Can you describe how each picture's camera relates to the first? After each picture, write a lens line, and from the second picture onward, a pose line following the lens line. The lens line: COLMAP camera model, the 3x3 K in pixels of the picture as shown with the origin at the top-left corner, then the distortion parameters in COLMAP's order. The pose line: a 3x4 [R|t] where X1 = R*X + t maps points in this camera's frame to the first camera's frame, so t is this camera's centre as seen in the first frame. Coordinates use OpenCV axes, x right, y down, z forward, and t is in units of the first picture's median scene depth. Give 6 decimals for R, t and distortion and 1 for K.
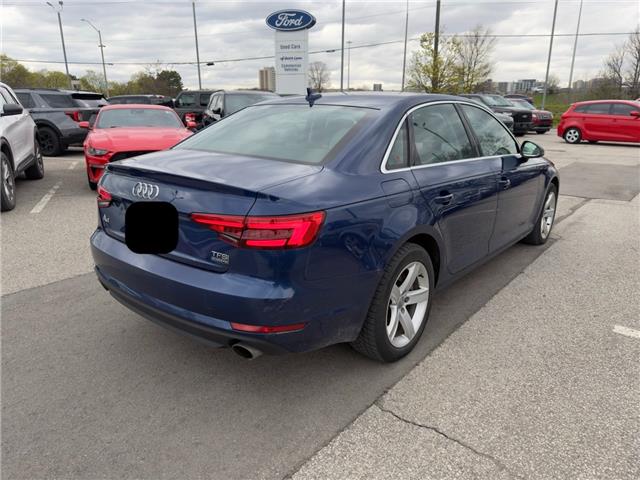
lens RADIAL K [[457.6, 0, 320.6], [0, 457.6, 242.5], [0, 0, 1]] dist [0.003728, -0.005942]
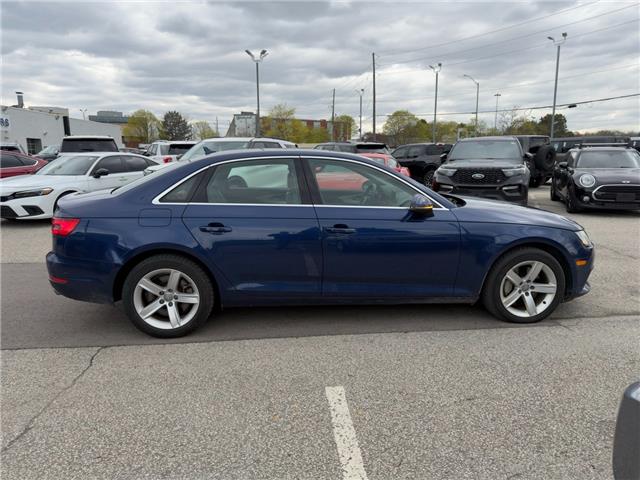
lens RADIAL K [[466.4, 0, 322.3], [0, 466.4, 242.2], [0, 0, 1]] dist [0.007976, -0.005857]
pose [[0.696233, 0.130014, -0.705944, 1.304152], [-0.196349, 0.980447, -0.013079, -0.092738], [0.690440, 0.147717, 0.708147, 0.256707]]
